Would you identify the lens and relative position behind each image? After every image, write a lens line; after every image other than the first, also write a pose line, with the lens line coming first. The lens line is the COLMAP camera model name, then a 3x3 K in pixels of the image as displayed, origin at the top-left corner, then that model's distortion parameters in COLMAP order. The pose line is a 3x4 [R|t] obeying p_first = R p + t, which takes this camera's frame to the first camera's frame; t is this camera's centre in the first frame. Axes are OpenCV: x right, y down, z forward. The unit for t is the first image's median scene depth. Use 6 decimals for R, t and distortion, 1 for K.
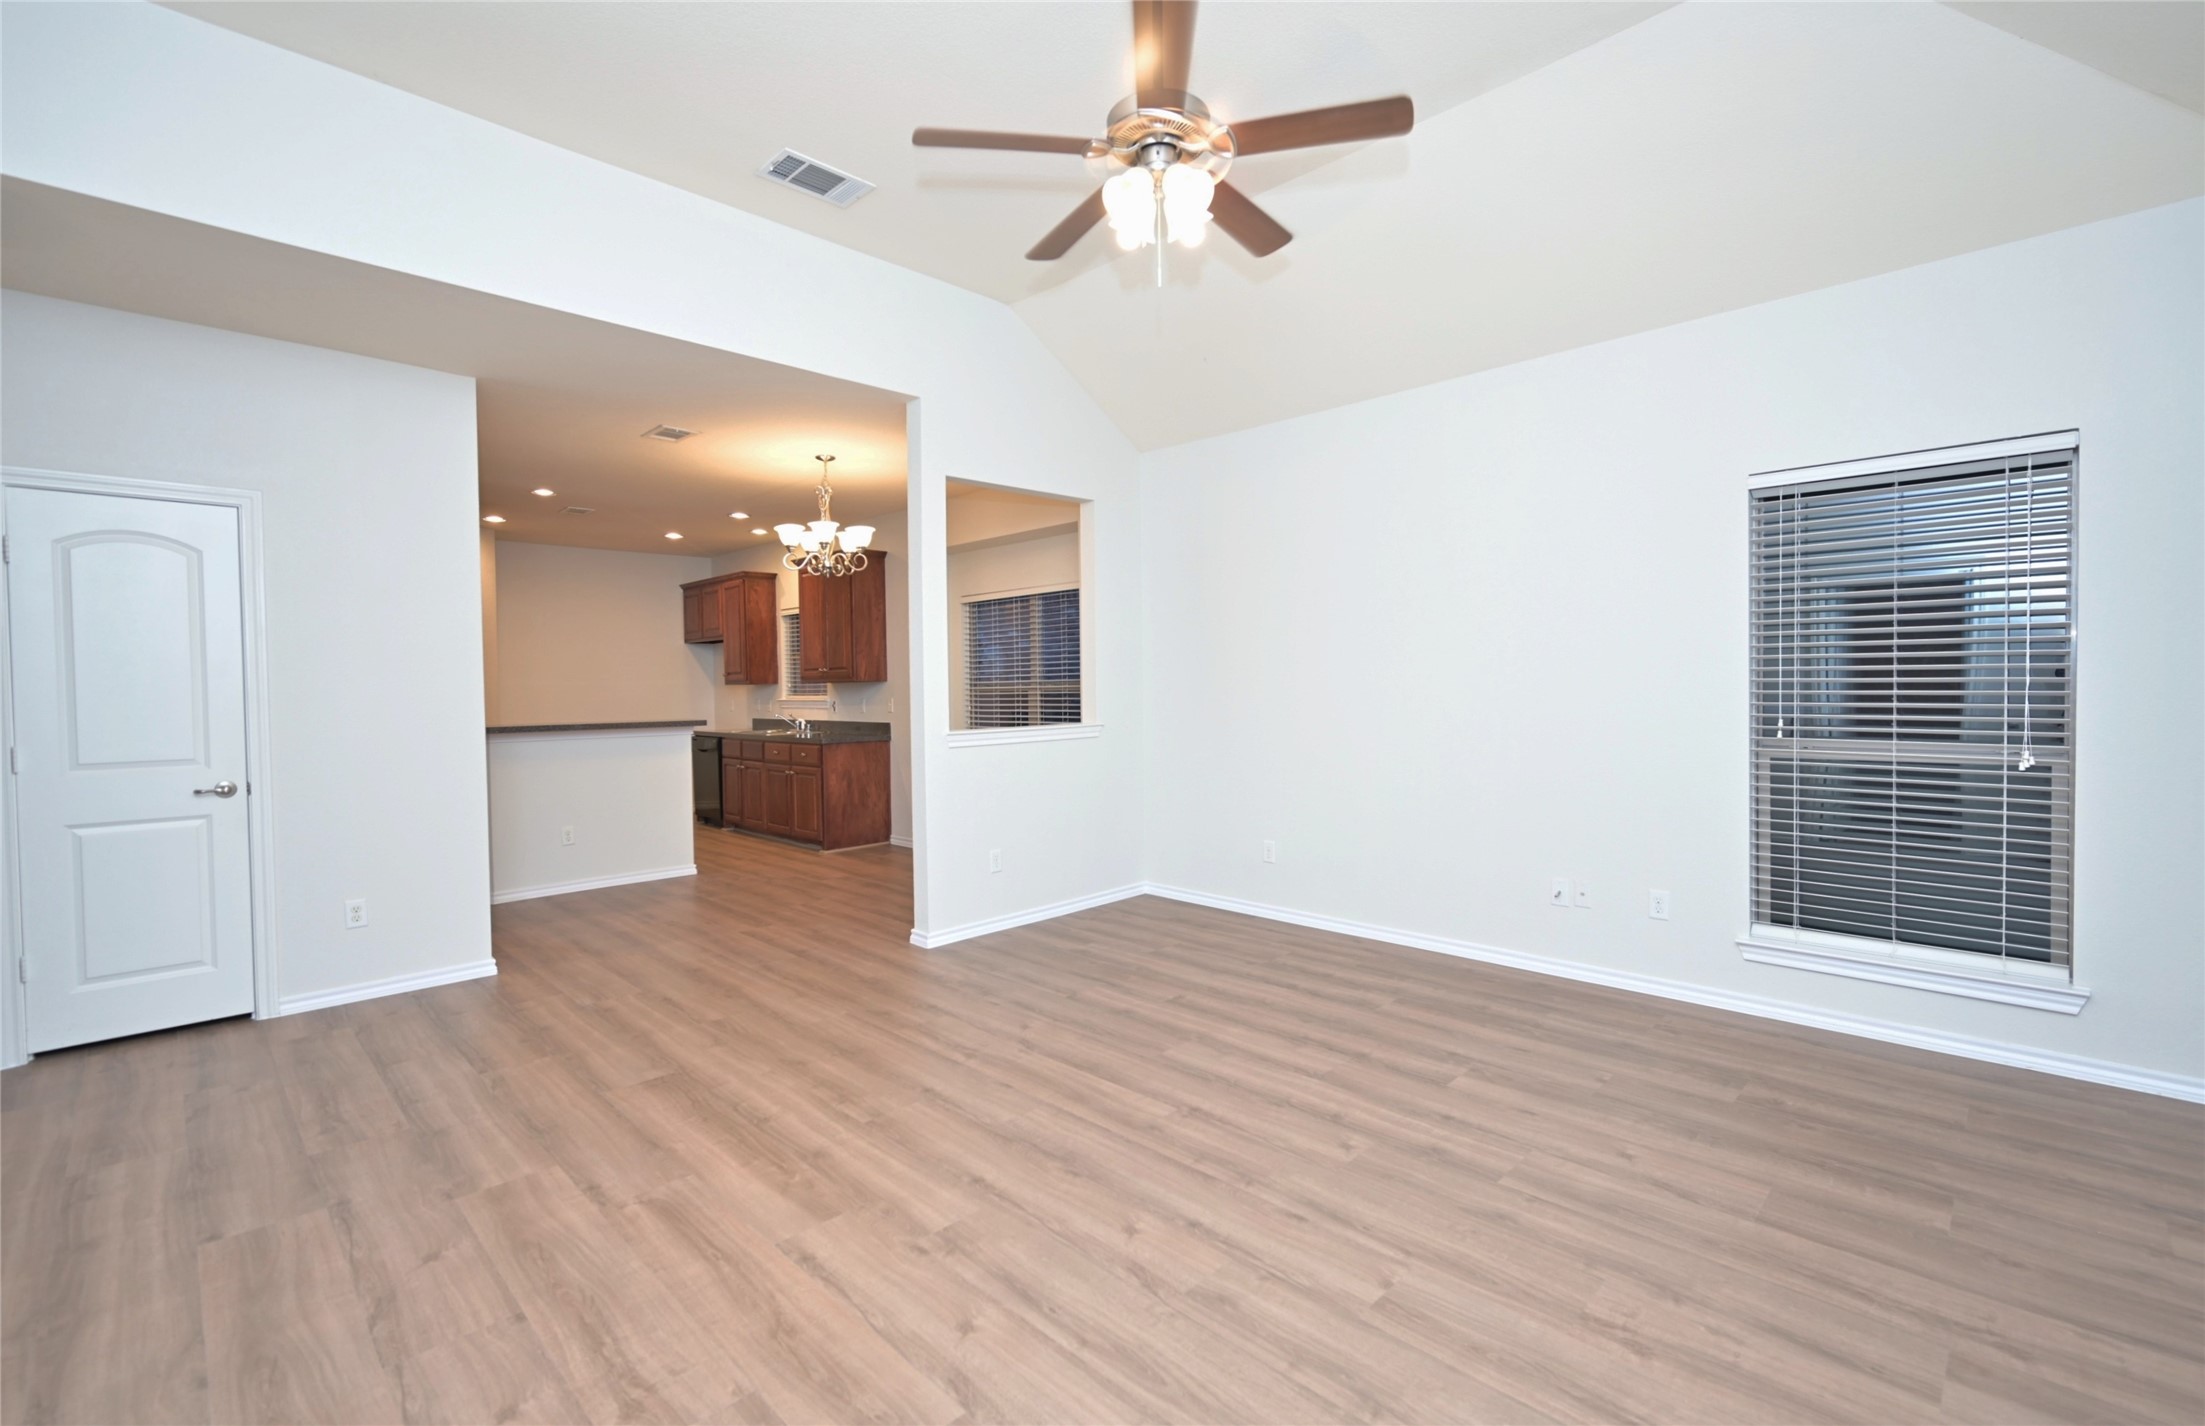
lens RADIAL K [[944.9, 0, 1096.9], [0, 944.9, 708.0], [0, 0, 1]] dist [0.001167, 0.000506]
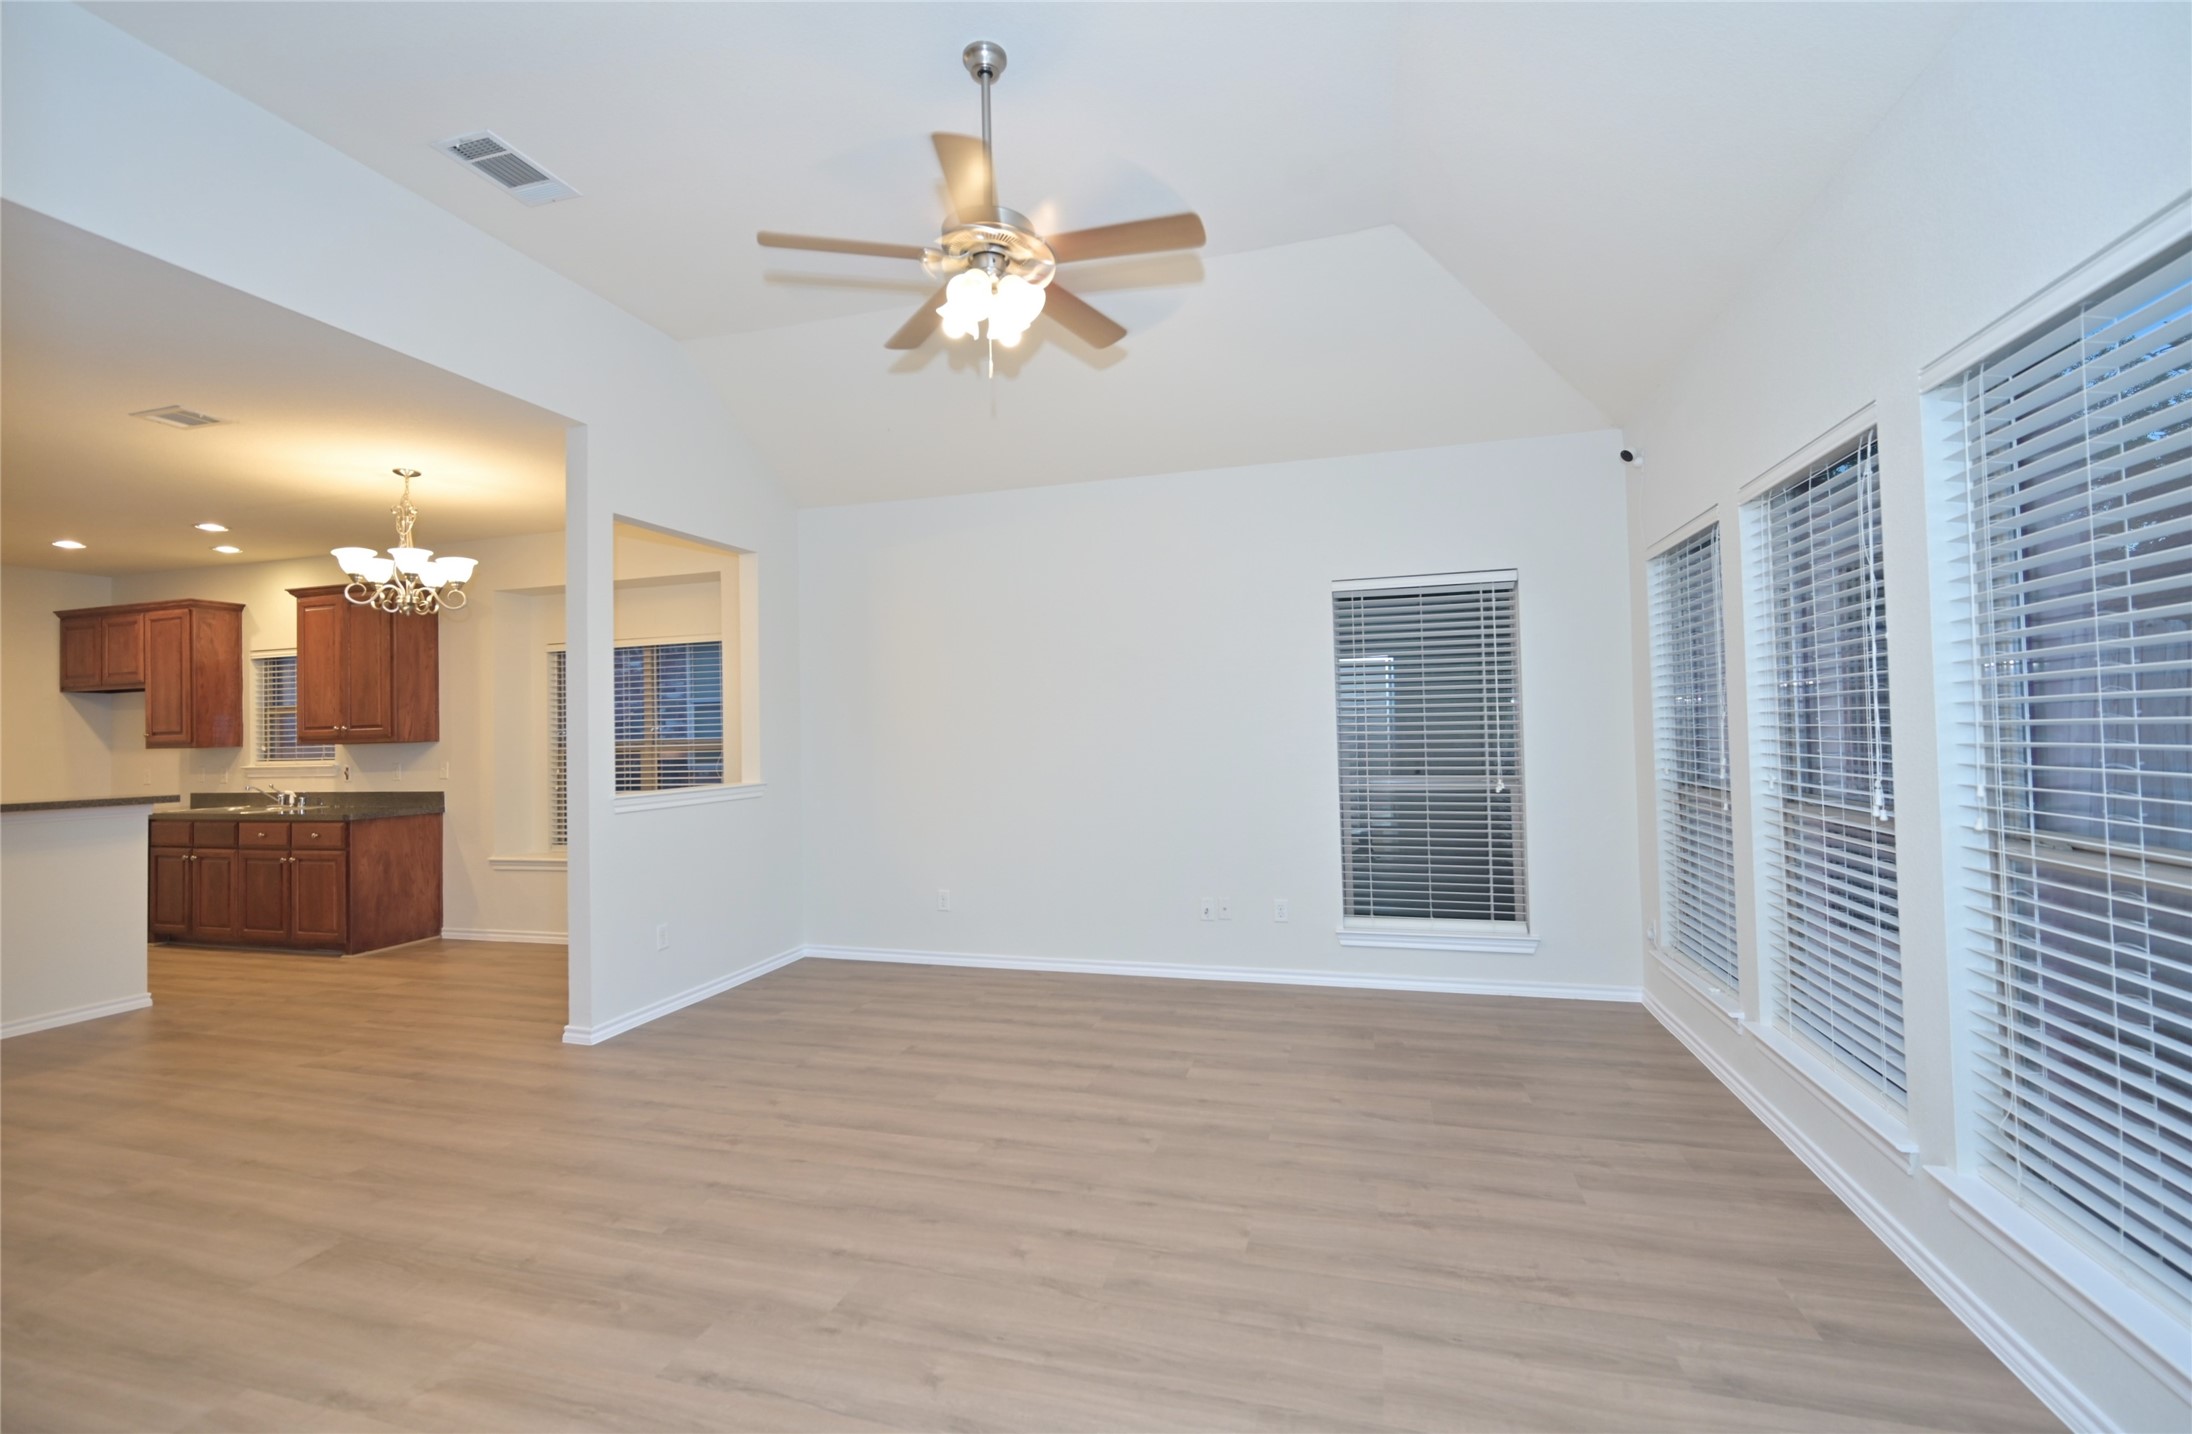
lens RADIAL K [[939.4, 0, 1086.3], [0, 939.4, 708.3], [0, 0, 1]] dist [0.001167, 0.000506]
pose [[0.880075, 0.007642, 0.474773, -0.275755], [0.021932, 0.998149, -0.056721, 0.004759], [-0.474327, 0.060331, 0.878279, 0.004807]]
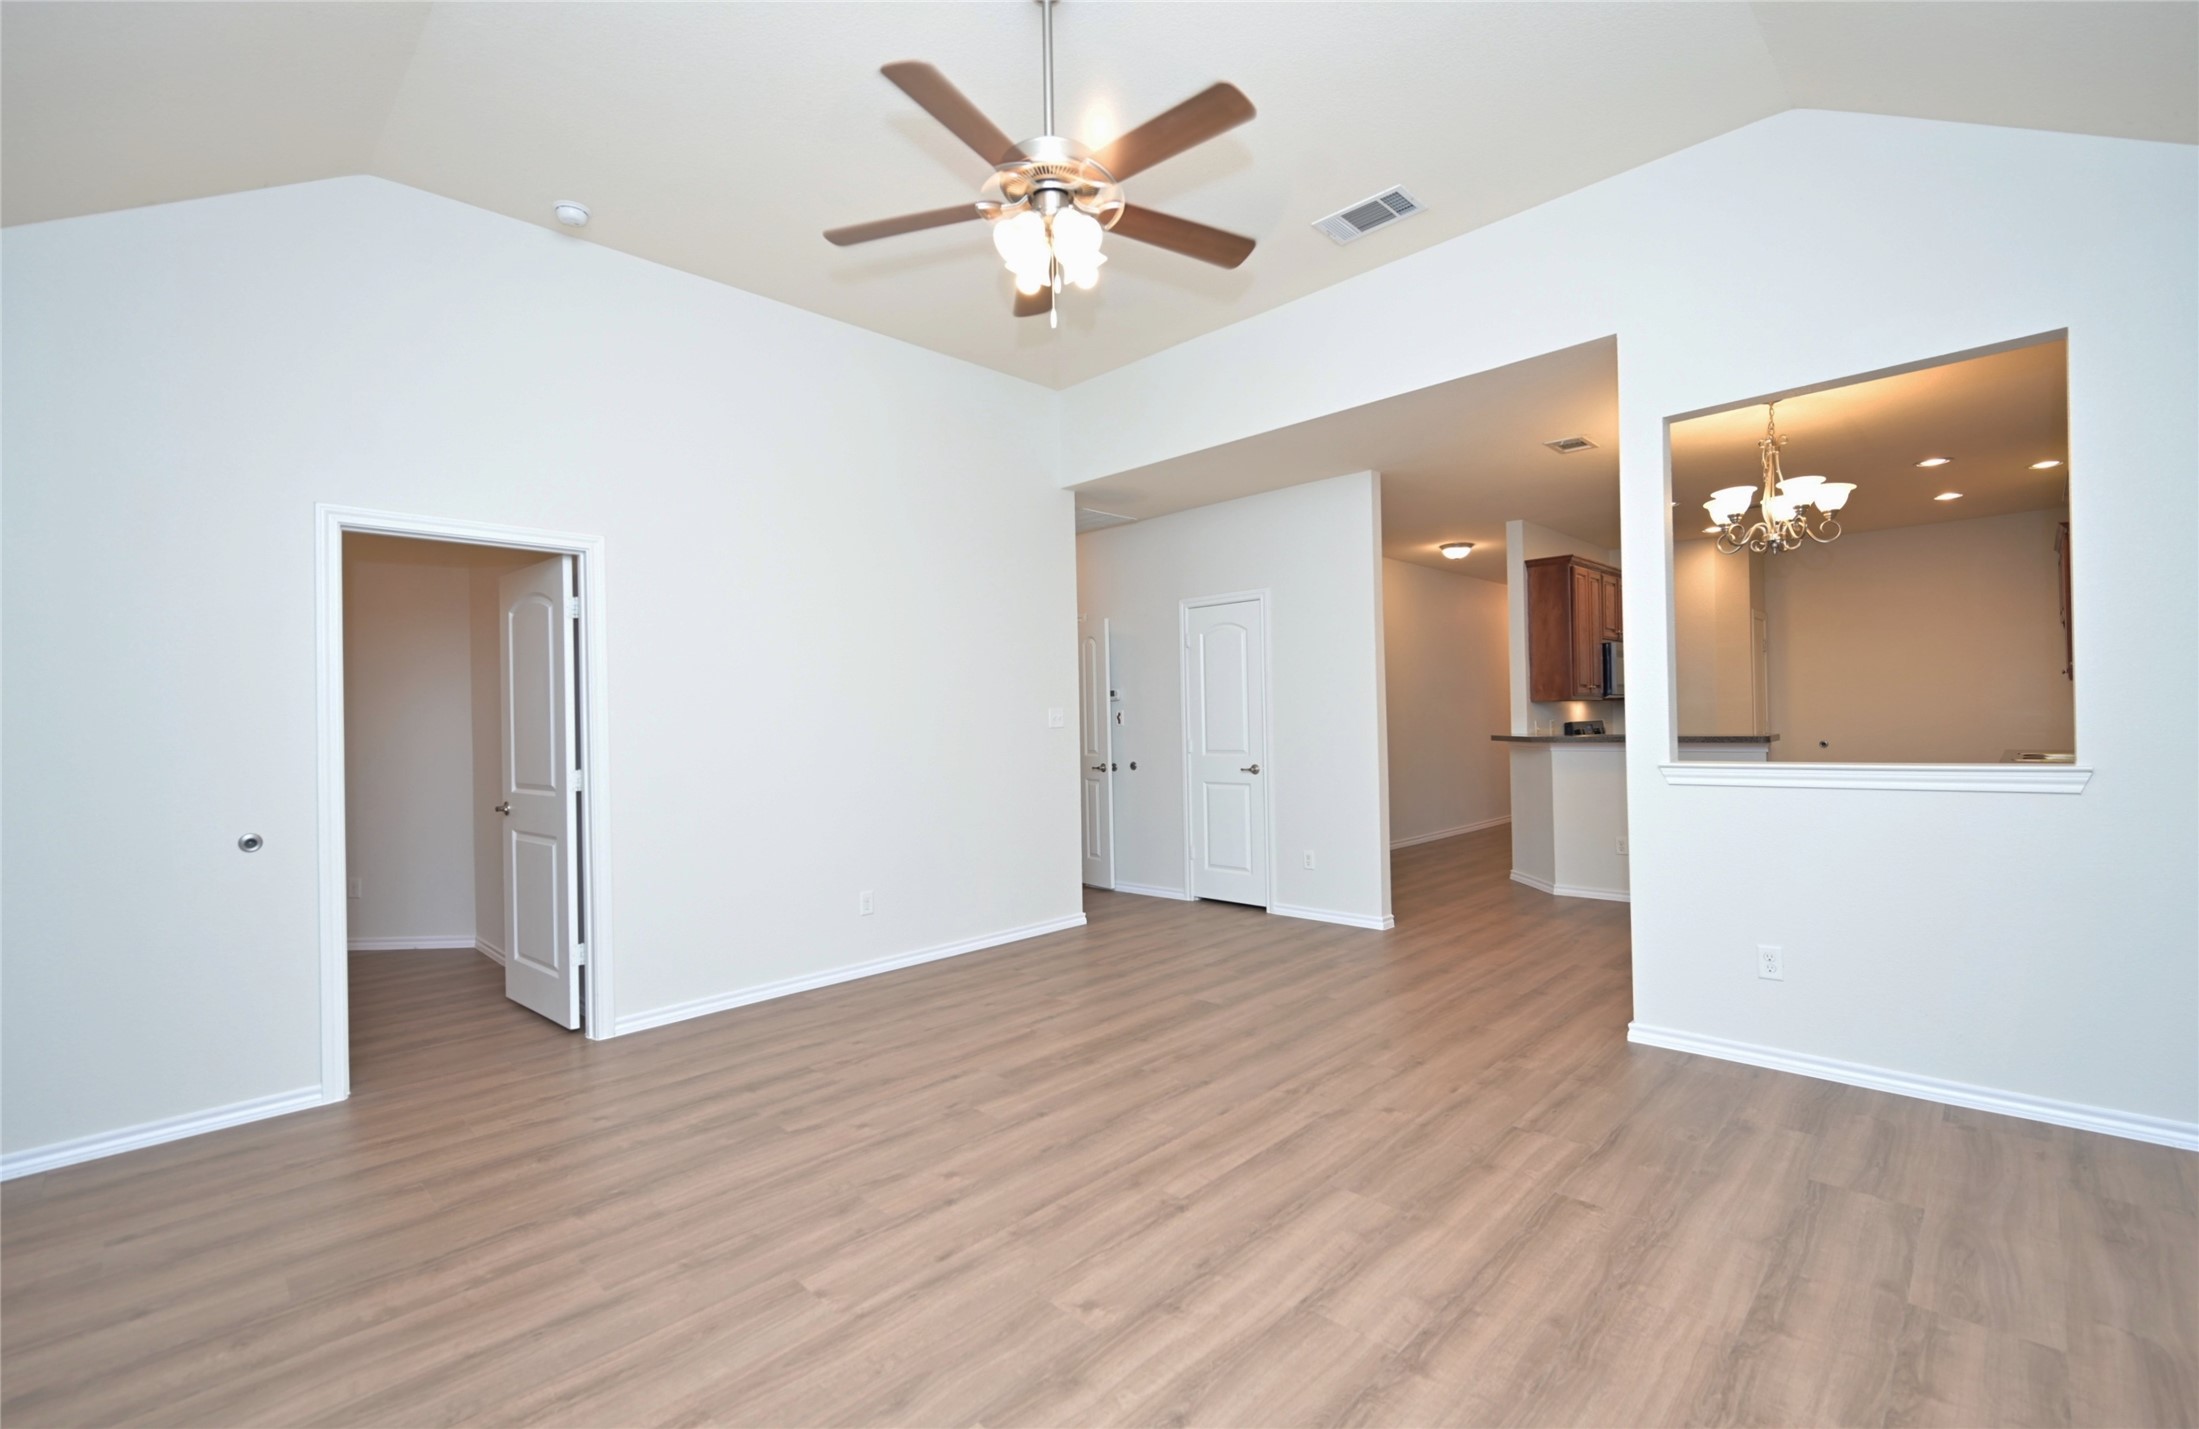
lens RADIAL K [[942.4, 0, 1101.3], [0, 942.4, 689.8], [0, 0, 1]] dist [0.001167, 0.000506]
pose [[0.008503, -0.019351, -0.999777, 0.853980], [0.001735, 0.999812, -0.019337, -0.025667], [0.999962, -0.001570, 0.008535, 0.813002]]
